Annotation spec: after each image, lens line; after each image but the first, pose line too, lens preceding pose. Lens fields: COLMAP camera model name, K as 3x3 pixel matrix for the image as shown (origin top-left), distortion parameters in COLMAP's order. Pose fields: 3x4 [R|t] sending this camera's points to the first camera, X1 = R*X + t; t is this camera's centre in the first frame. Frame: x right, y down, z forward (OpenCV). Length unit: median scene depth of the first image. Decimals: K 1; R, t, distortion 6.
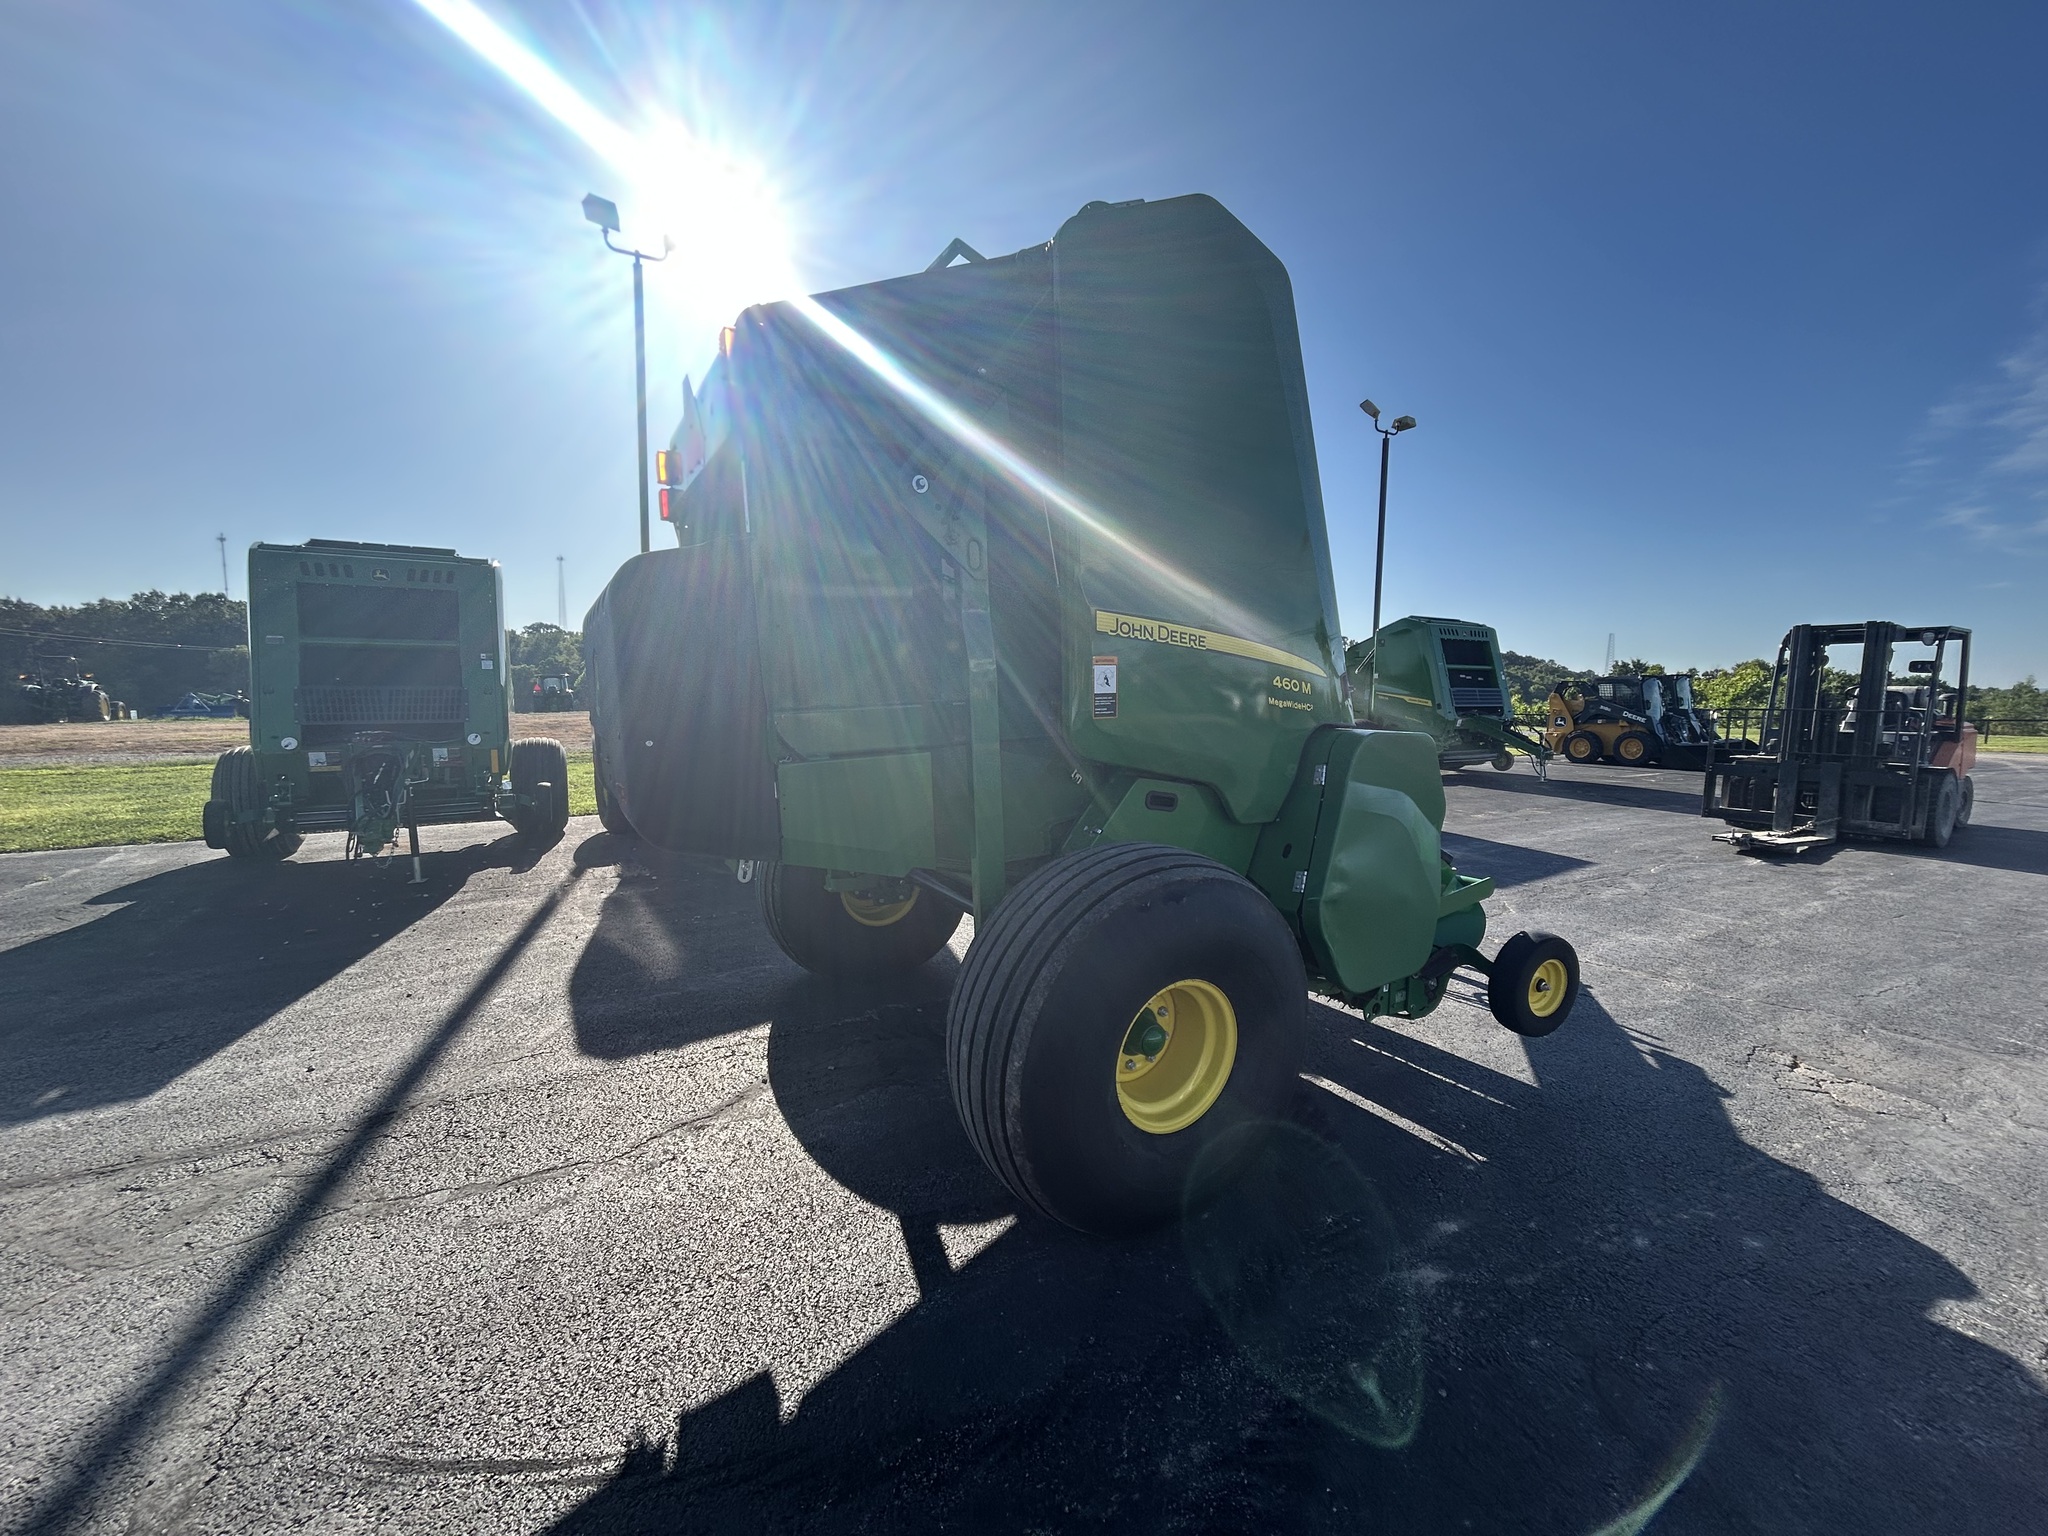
lens RADIAL K [[827.6, 0, 1018.8], [0, 827.6, 773.4], [0, 0, 1]] dist [-0.005327, 0.001156]
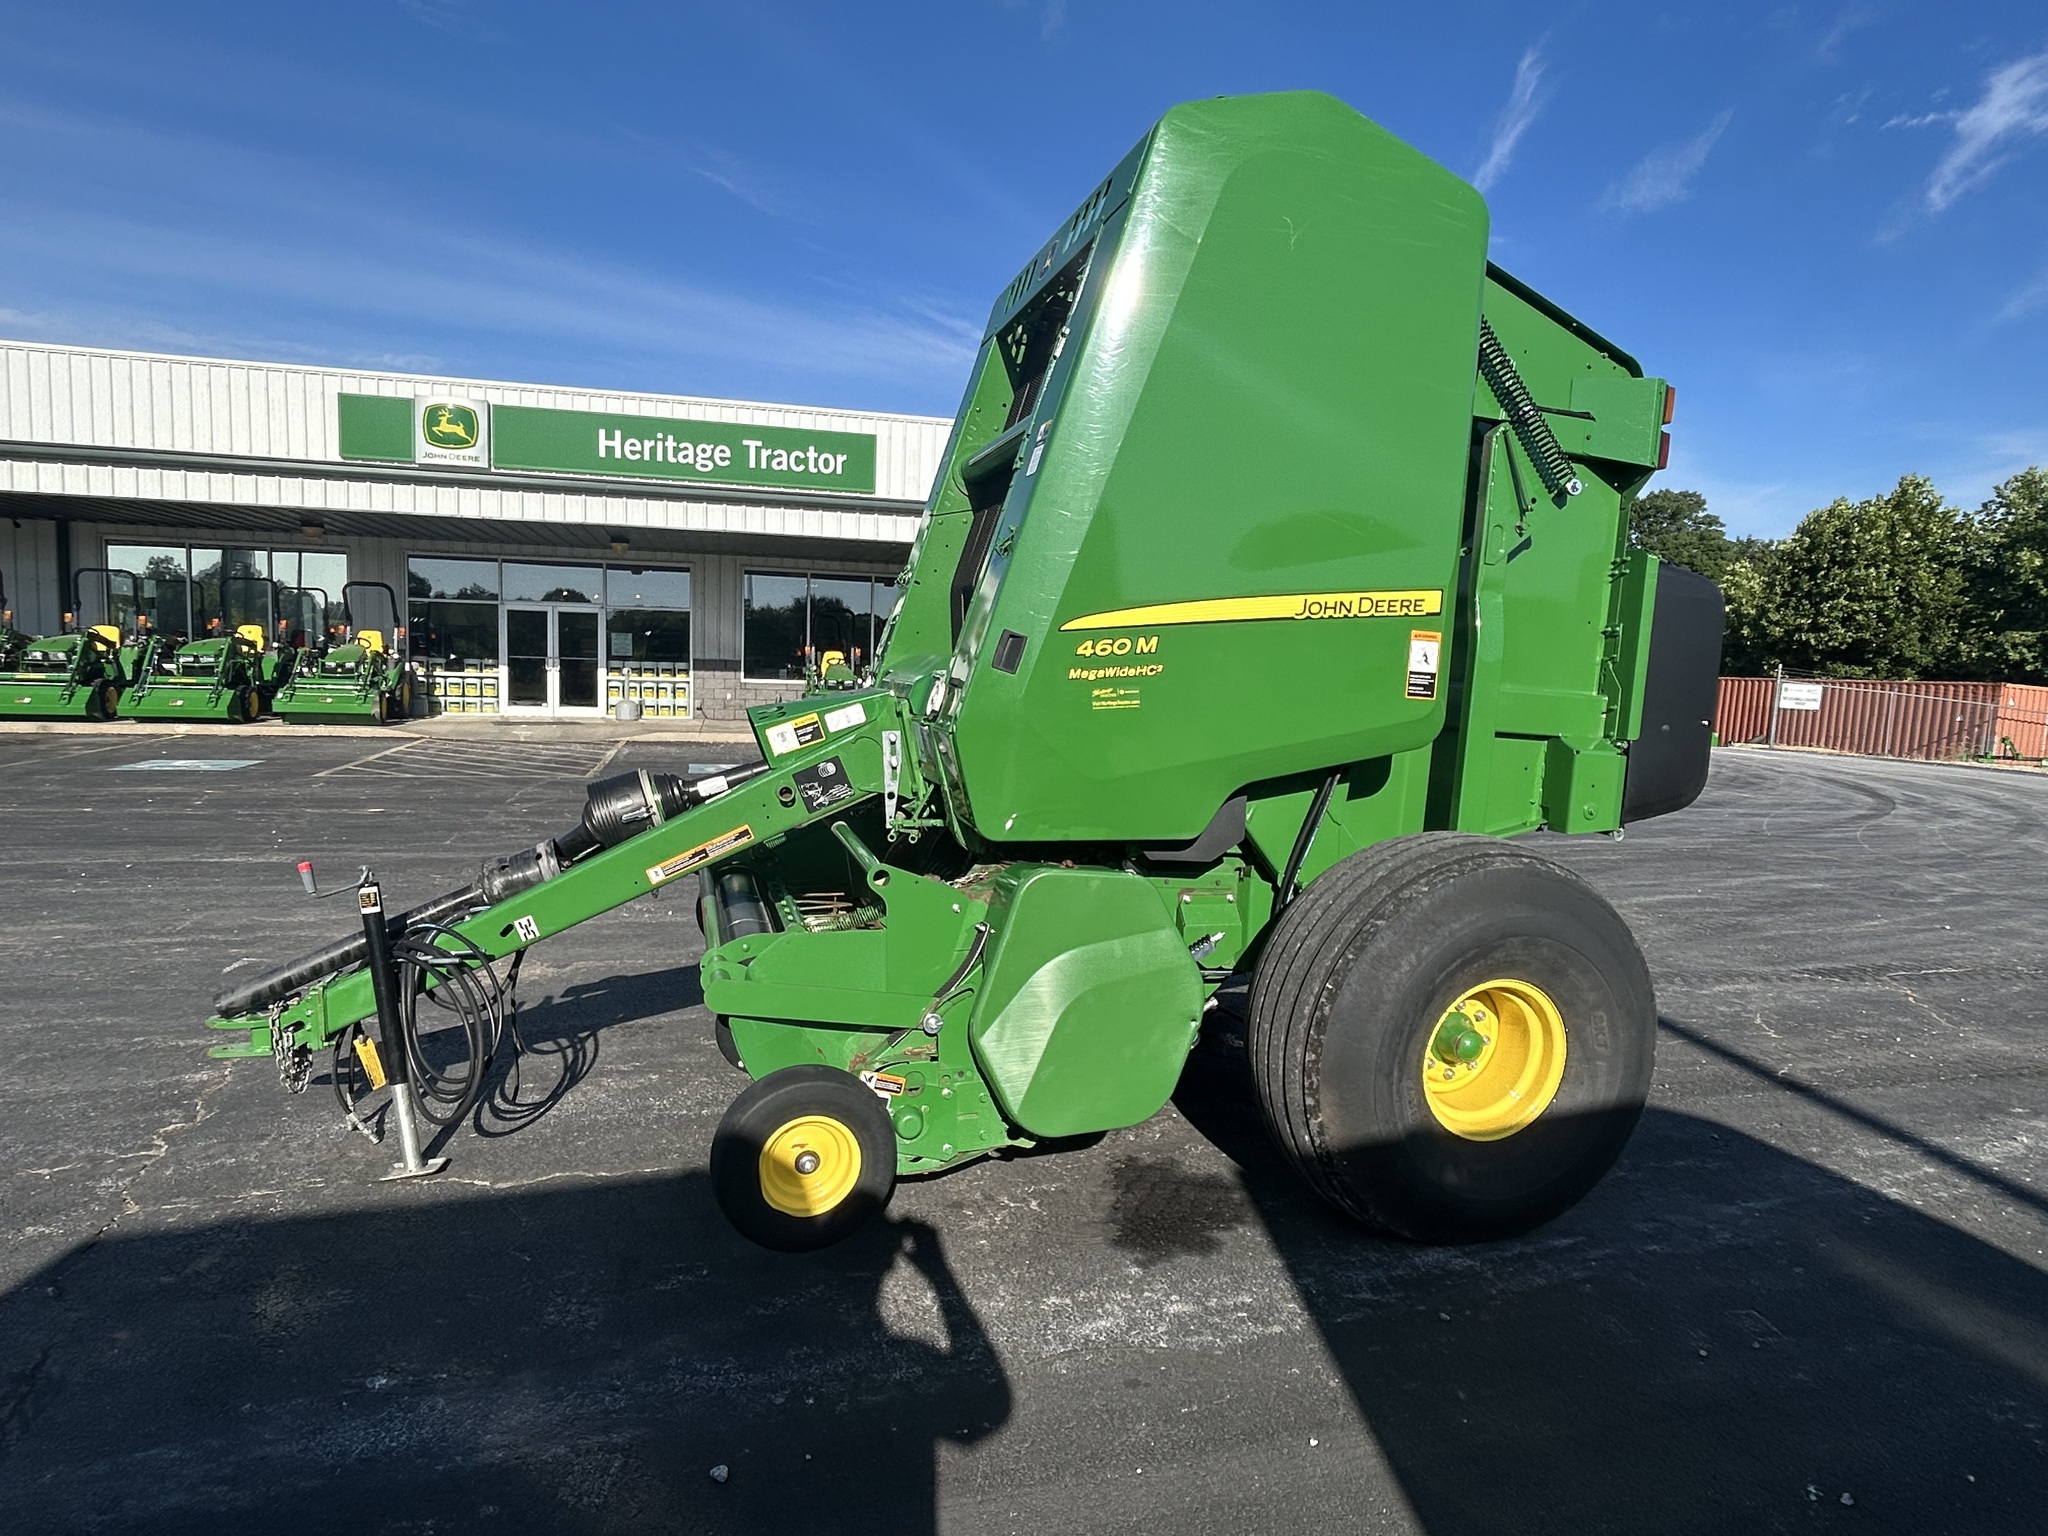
lens RADIAL K [[1216.2, 0, 1028.7], [0, 1216.2, 782.5], [0, 0, 1]] dist [-0.008947, 0.005850]
pose [[-0.969484, -0.057728, 0.238262, -0.113956], [-0.011298, 0.981369, 0.191800, -0.189787], [-0.244896, 0.183255, -0.952073, 1.936722]]
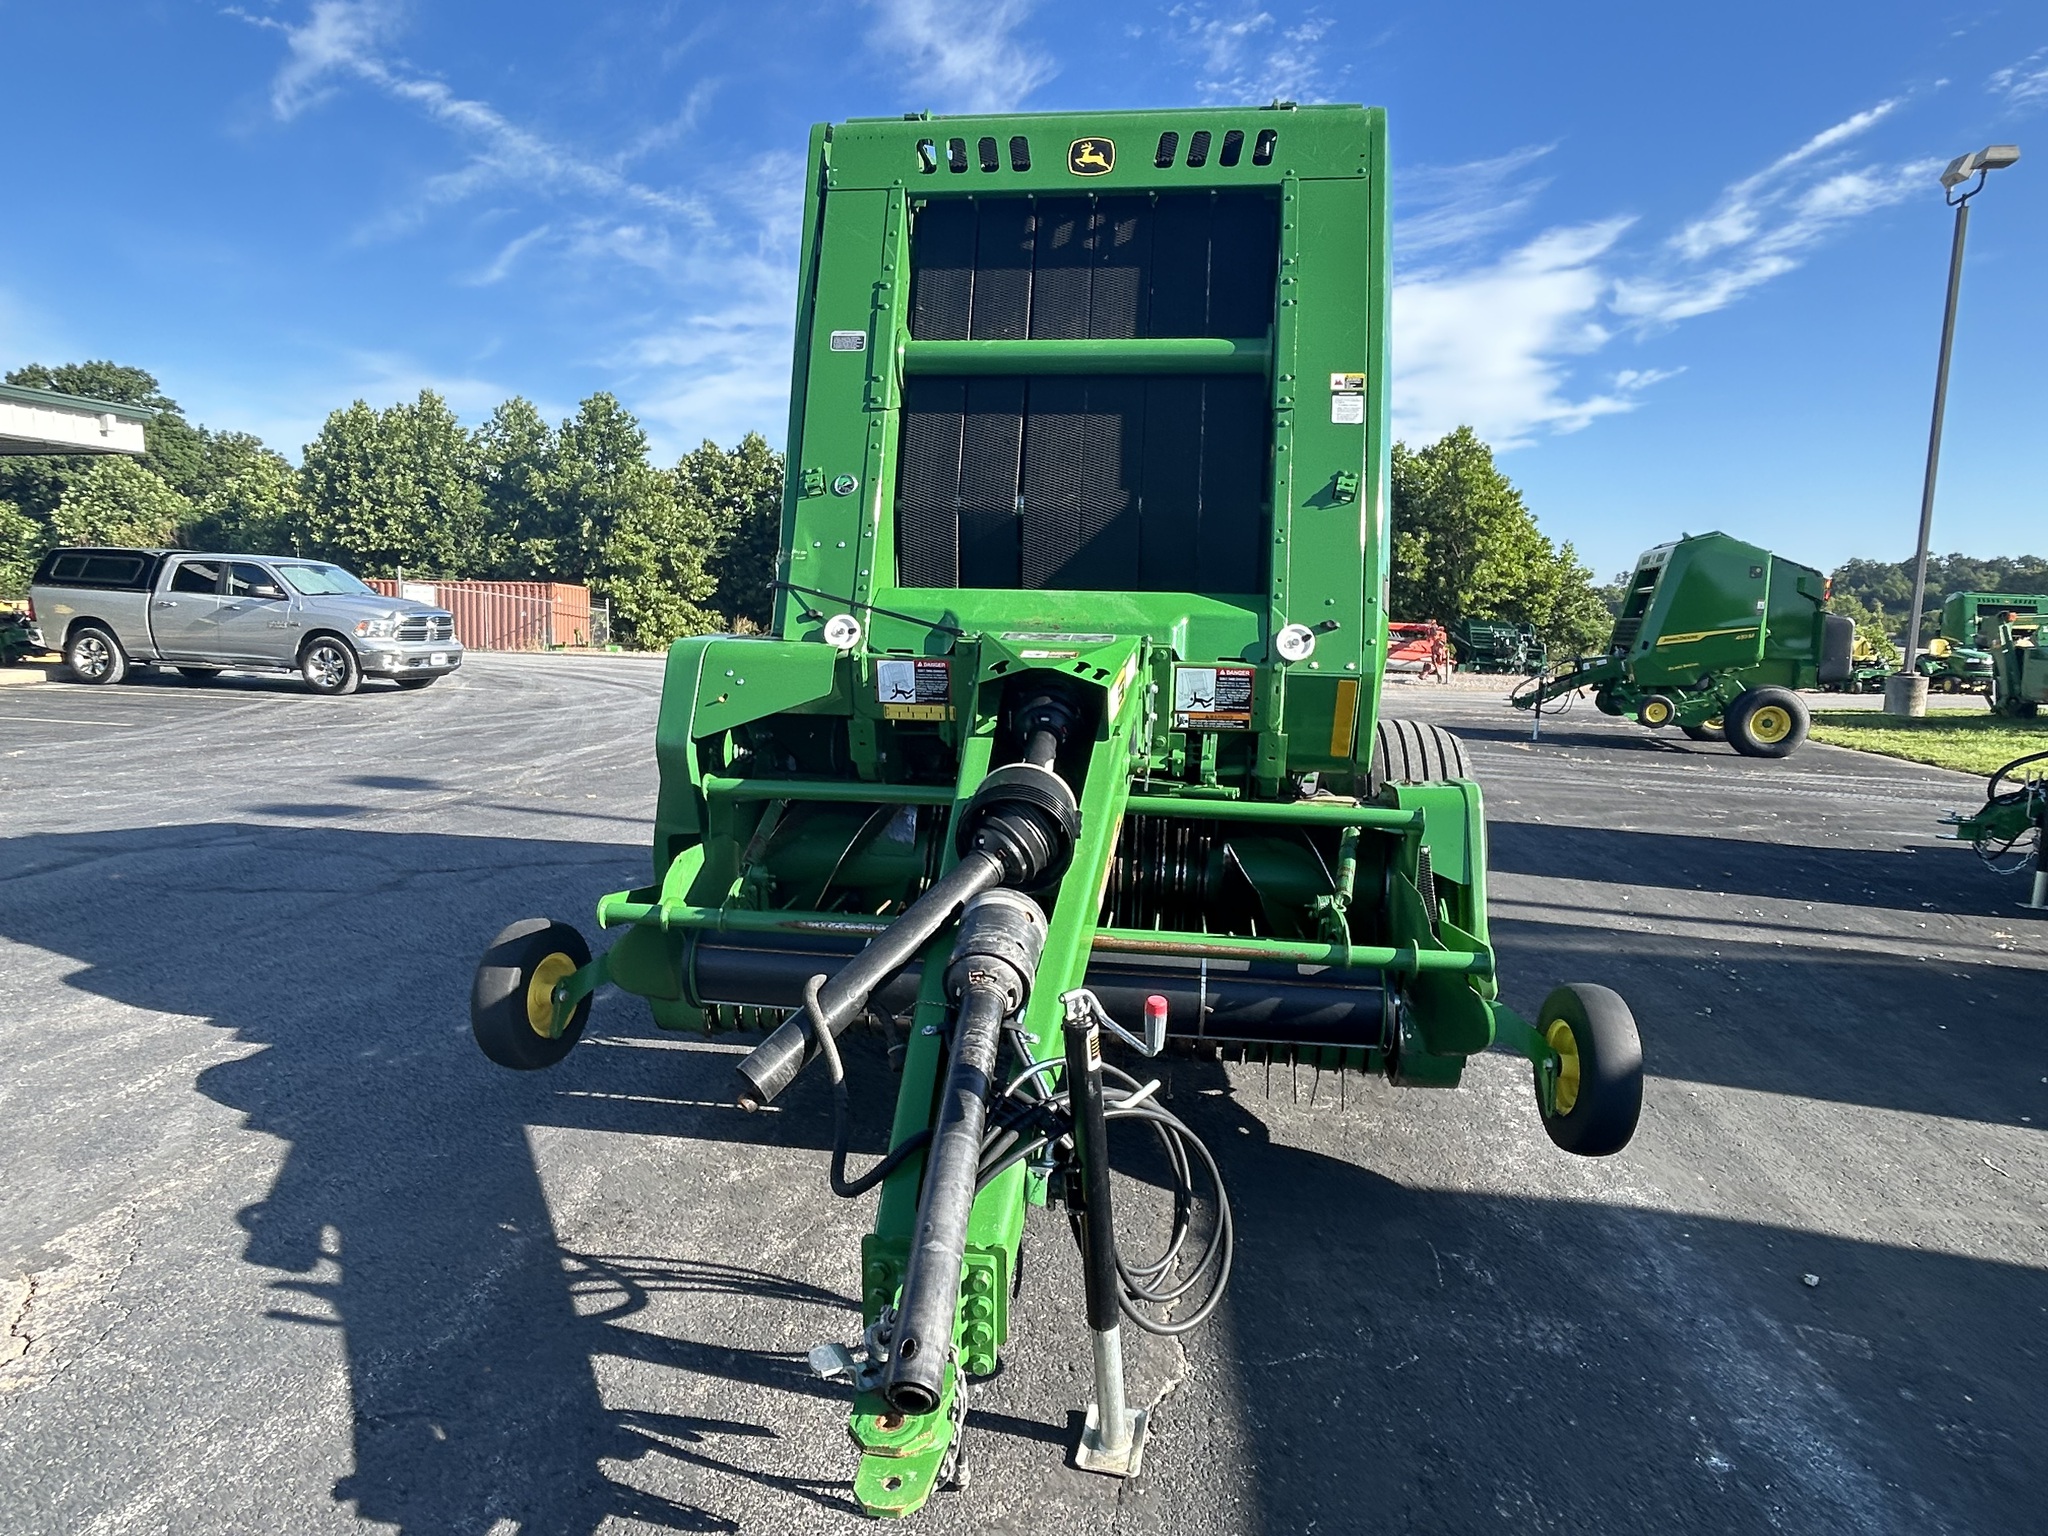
lens RADIAL K [[1216.2, 0, 1023.6], [0, 1216.2, 775.7], [0, 0, 1]] dist [-0.008947, 0.005850]
pose [[-0.620068, 0.090474, -0.779314, 0.913678], [-0.102474, 0.975479, 0.194783, -0.137774], [0.777827, 0.200638, -0.595592, 1.505107]]
